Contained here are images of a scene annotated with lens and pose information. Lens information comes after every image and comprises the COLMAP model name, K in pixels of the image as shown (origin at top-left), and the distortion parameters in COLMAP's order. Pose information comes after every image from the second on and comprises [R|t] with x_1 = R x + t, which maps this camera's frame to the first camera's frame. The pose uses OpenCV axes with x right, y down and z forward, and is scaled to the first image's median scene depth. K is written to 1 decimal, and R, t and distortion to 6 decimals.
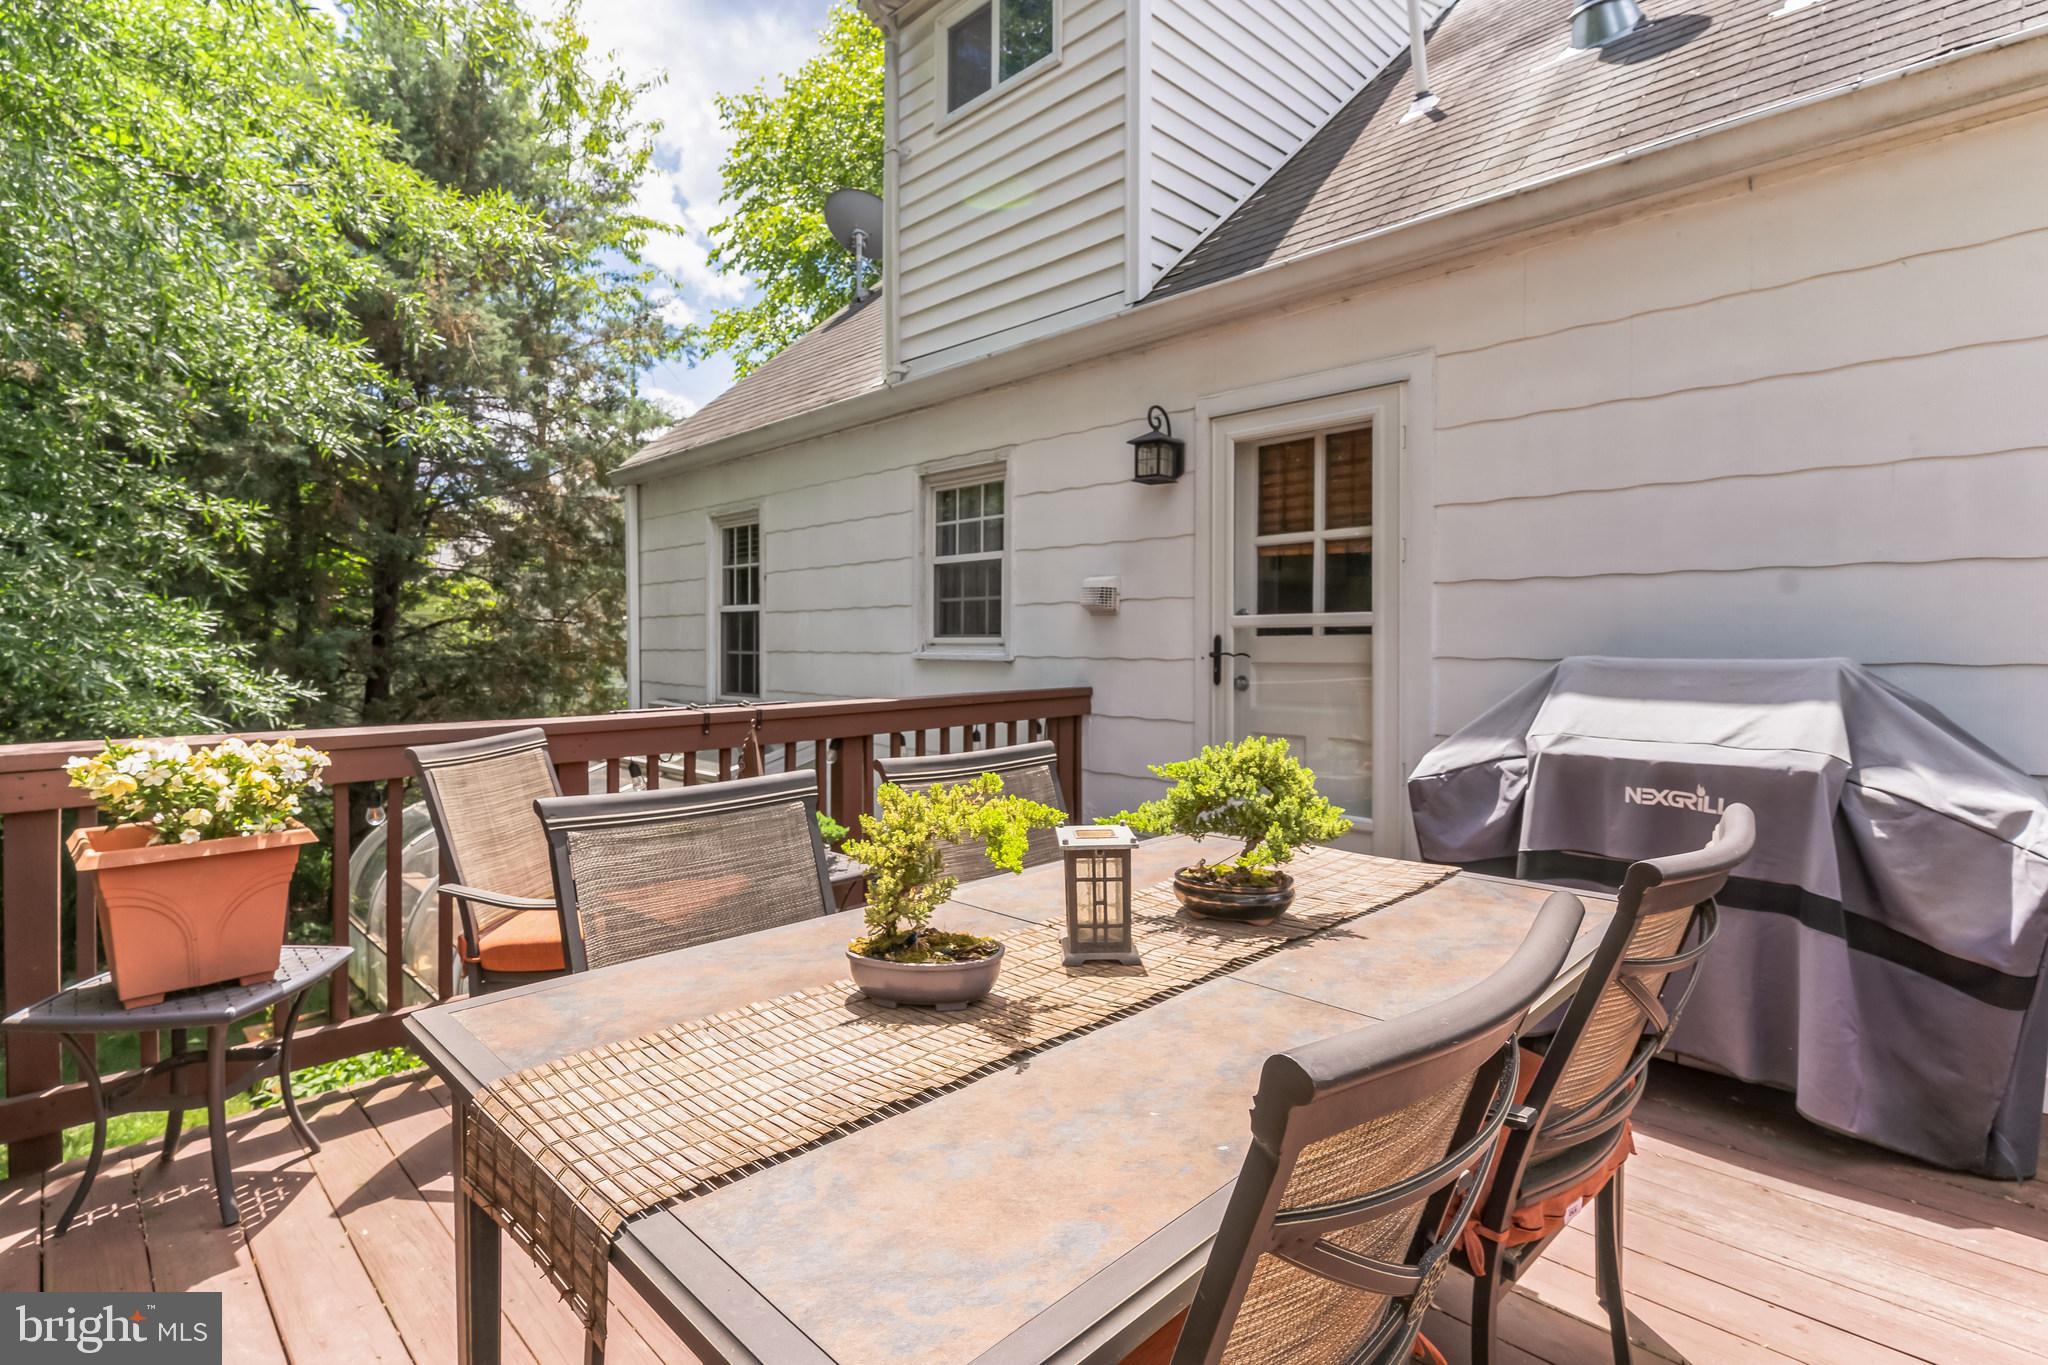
lens RADIAL K [[974.8, 0, 1026.6], [0, 974.8, 664.3], [0, 0, 1]] dist [-0.001226, 0.000805]
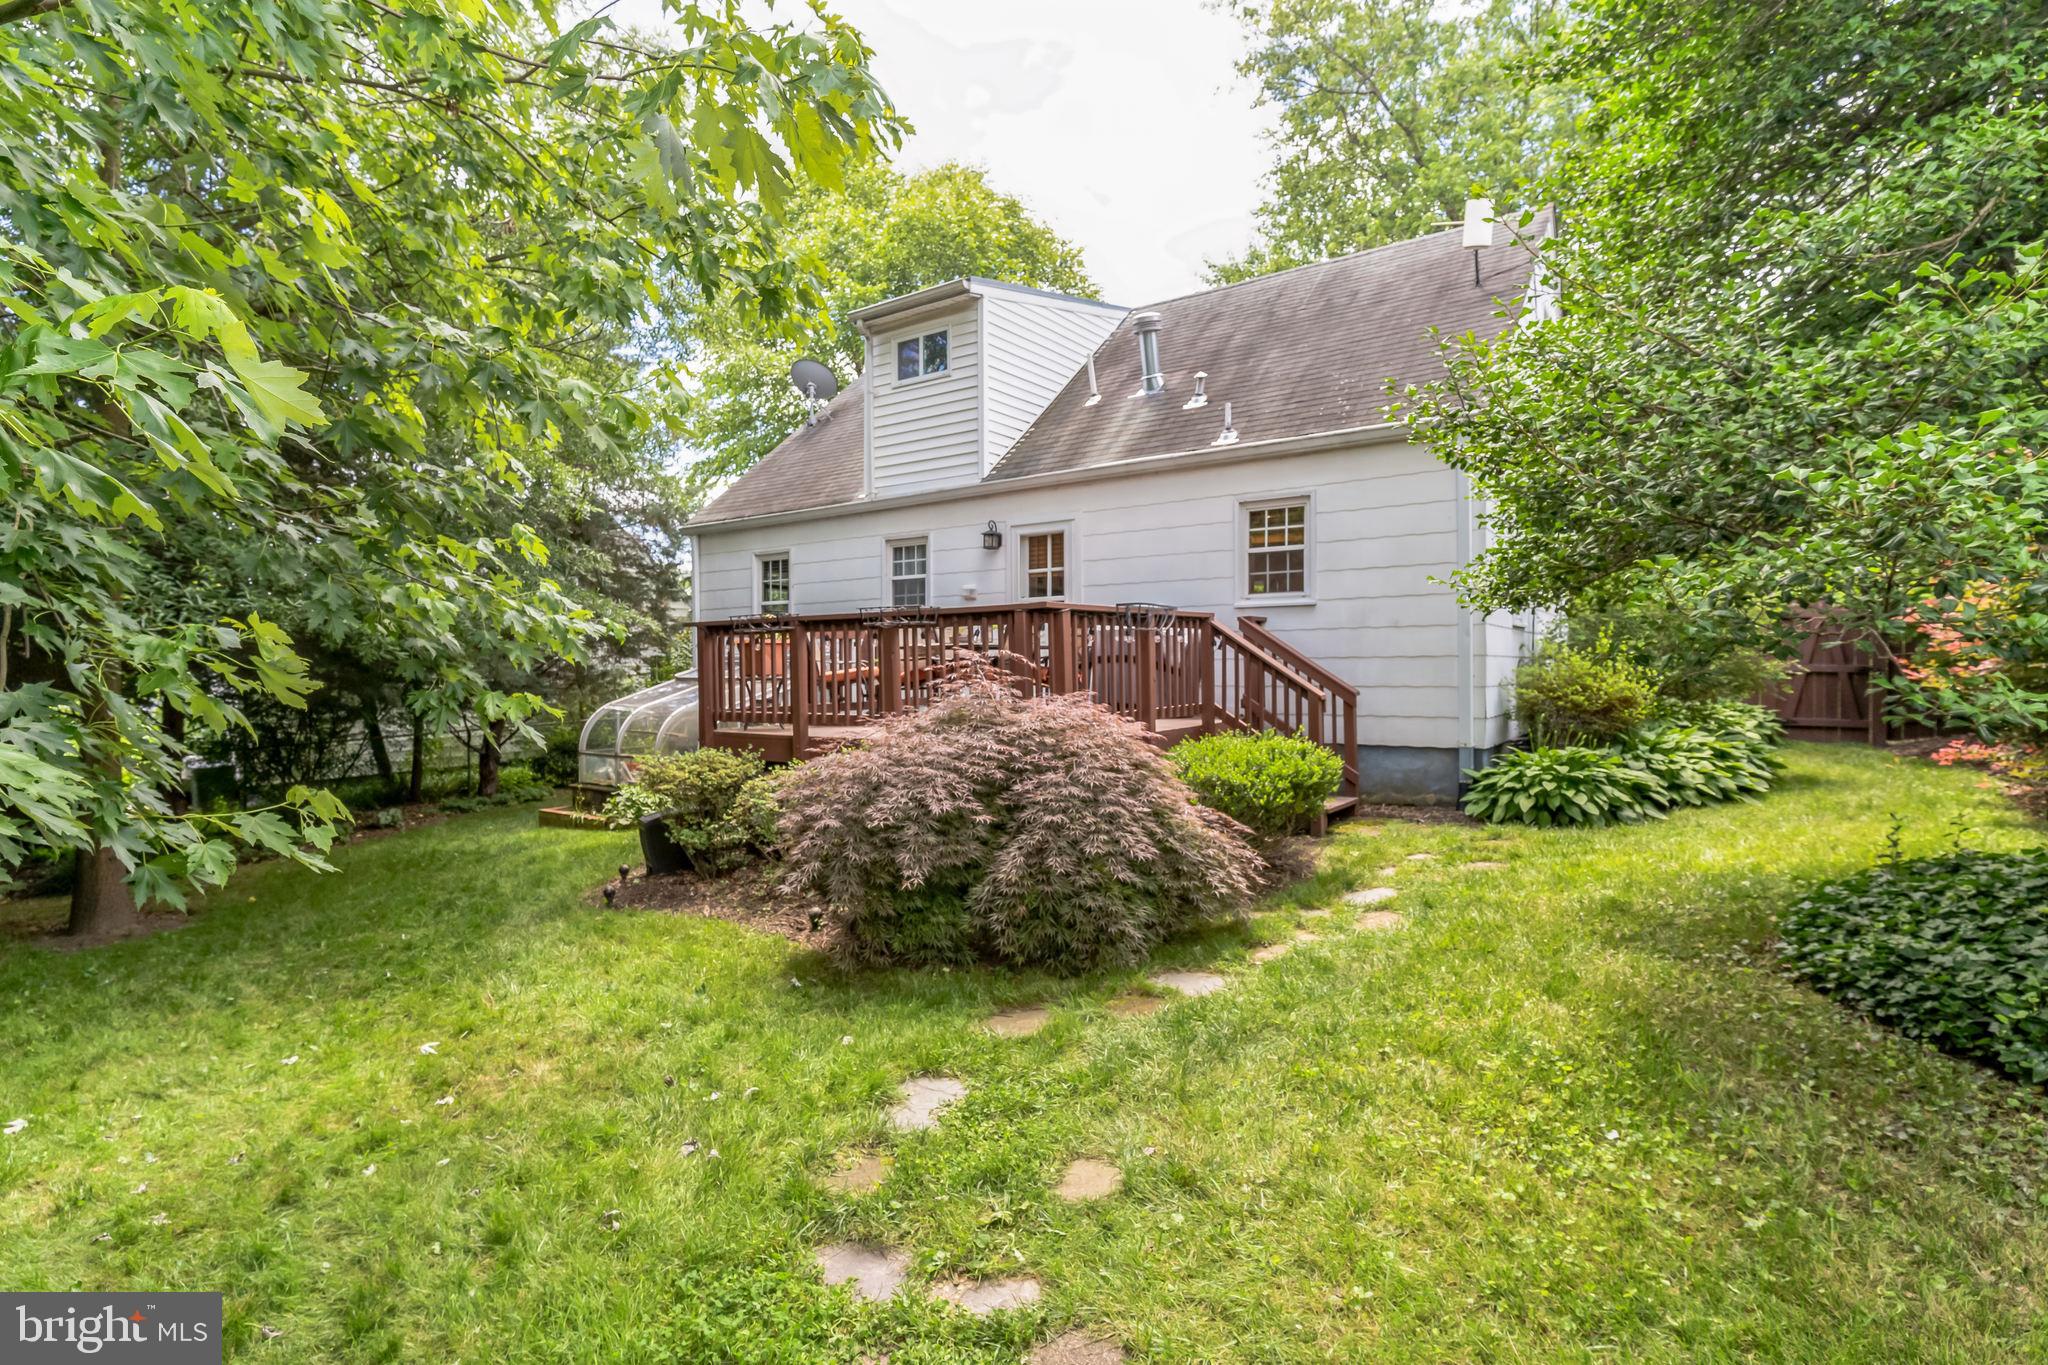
lens RADIAL K [[974.8, 0, 1022.0], [0, 974.8, 678.8], [0, 0, 1]] dist [-0.001226, 0.000805]
pose [[0.985387, -0.005944, 0.170227, -0.230987], [0.008704, 0.999842, -0.015470, 0.202329], [-0.170108, 0.016725, 0.985284, -1.566734]]
